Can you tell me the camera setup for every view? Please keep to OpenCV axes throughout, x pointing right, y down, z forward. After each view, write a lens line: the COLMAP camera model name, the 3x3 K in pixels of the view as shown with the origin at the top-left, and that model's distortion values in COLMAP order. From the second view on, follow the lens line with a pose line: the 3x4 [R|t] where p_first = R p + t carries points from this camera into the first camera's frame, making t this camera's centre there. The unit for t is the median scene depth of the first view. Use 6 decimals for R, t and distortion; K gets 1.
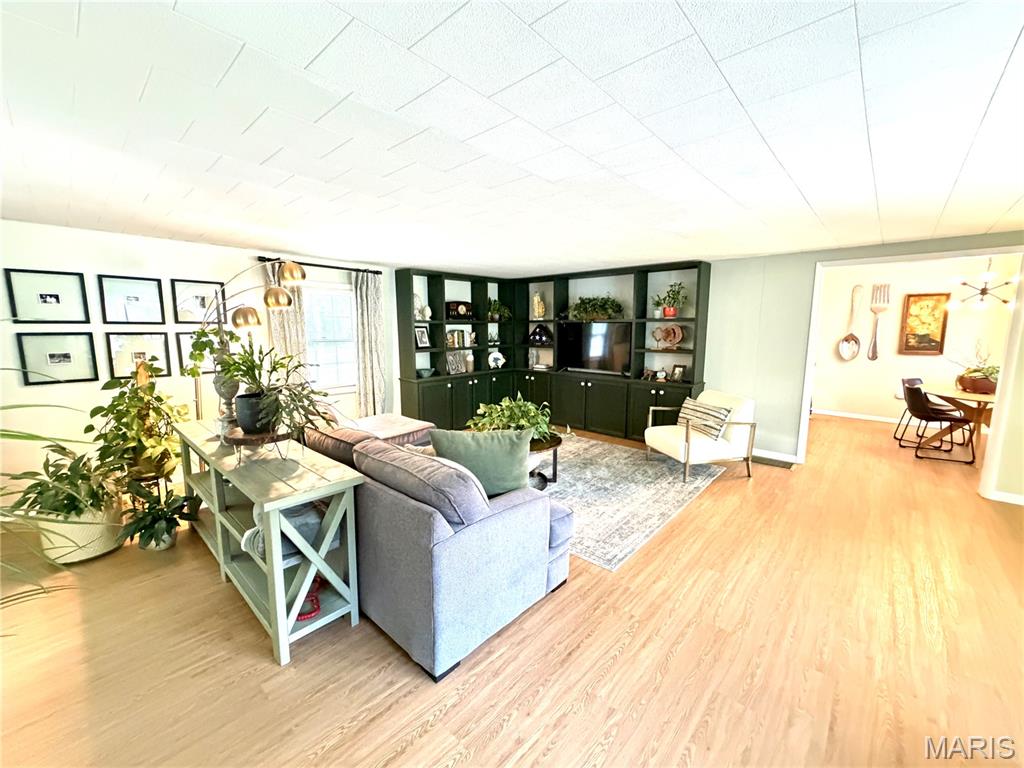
lens RADIAL K [[409.2, 0, 509.4], [0, 409.2, 383.3], [0, 0, 1]] dist [0.002482, 0.000037]
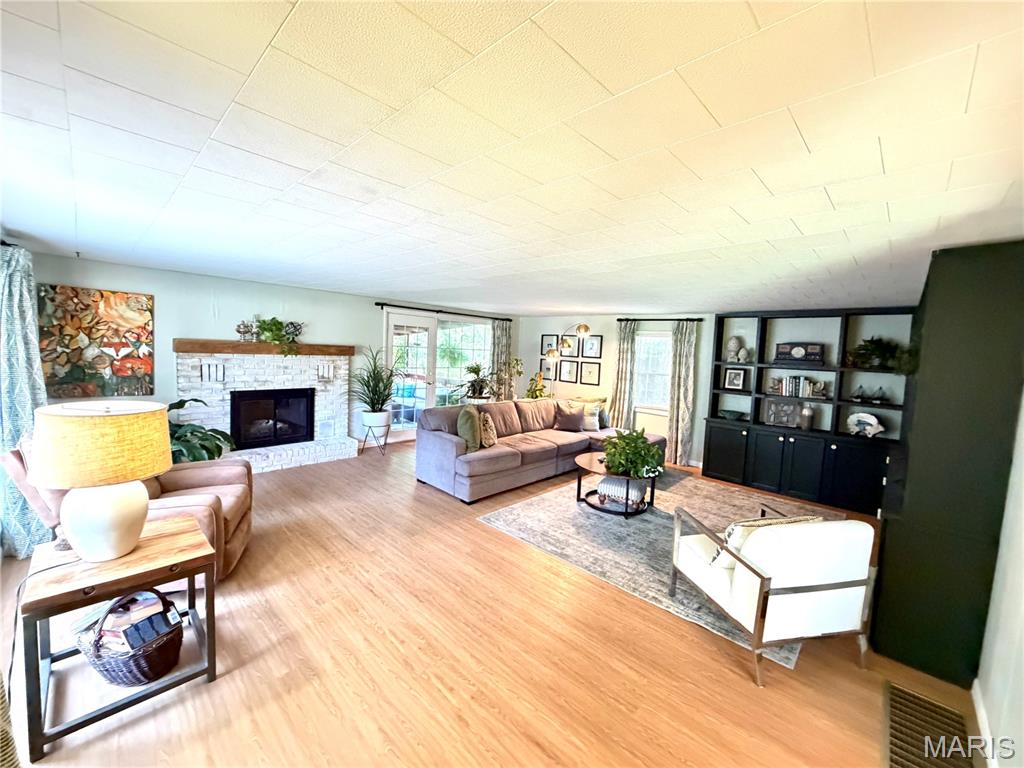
lens RADIAL K [[409.2, 0, 509.4], [0, 409.2, 383.3], [0, 0, 1]] dist [0.002482, 0.000037]
pose [[-0.028422, 0.083120, -0.996134, 0.897719], [-0.183956, 0.979081, 0.086946, -0.100265], [0.982523, 0.185716, -0.012537, 0.540553]]
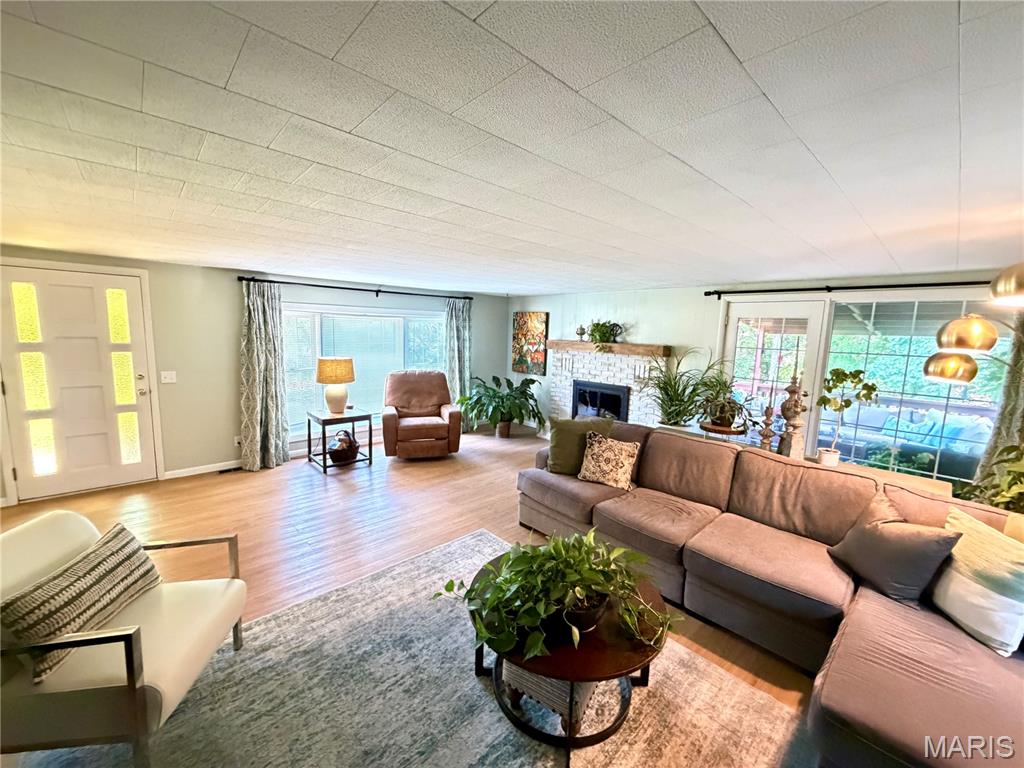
lens RADIAL K [[409.2, 0, 509.4], [0, 409.2, 383.3], [0, 0, 1]] dist [0.002482, 0.000037]
pose [[-0.995561, -0.044960, 0.082680, 0.039603], [-0.021939, 0.965175, 0.260683, -0.191689], [-0.091521, 0.257712, -0.961878, 1.128440]]
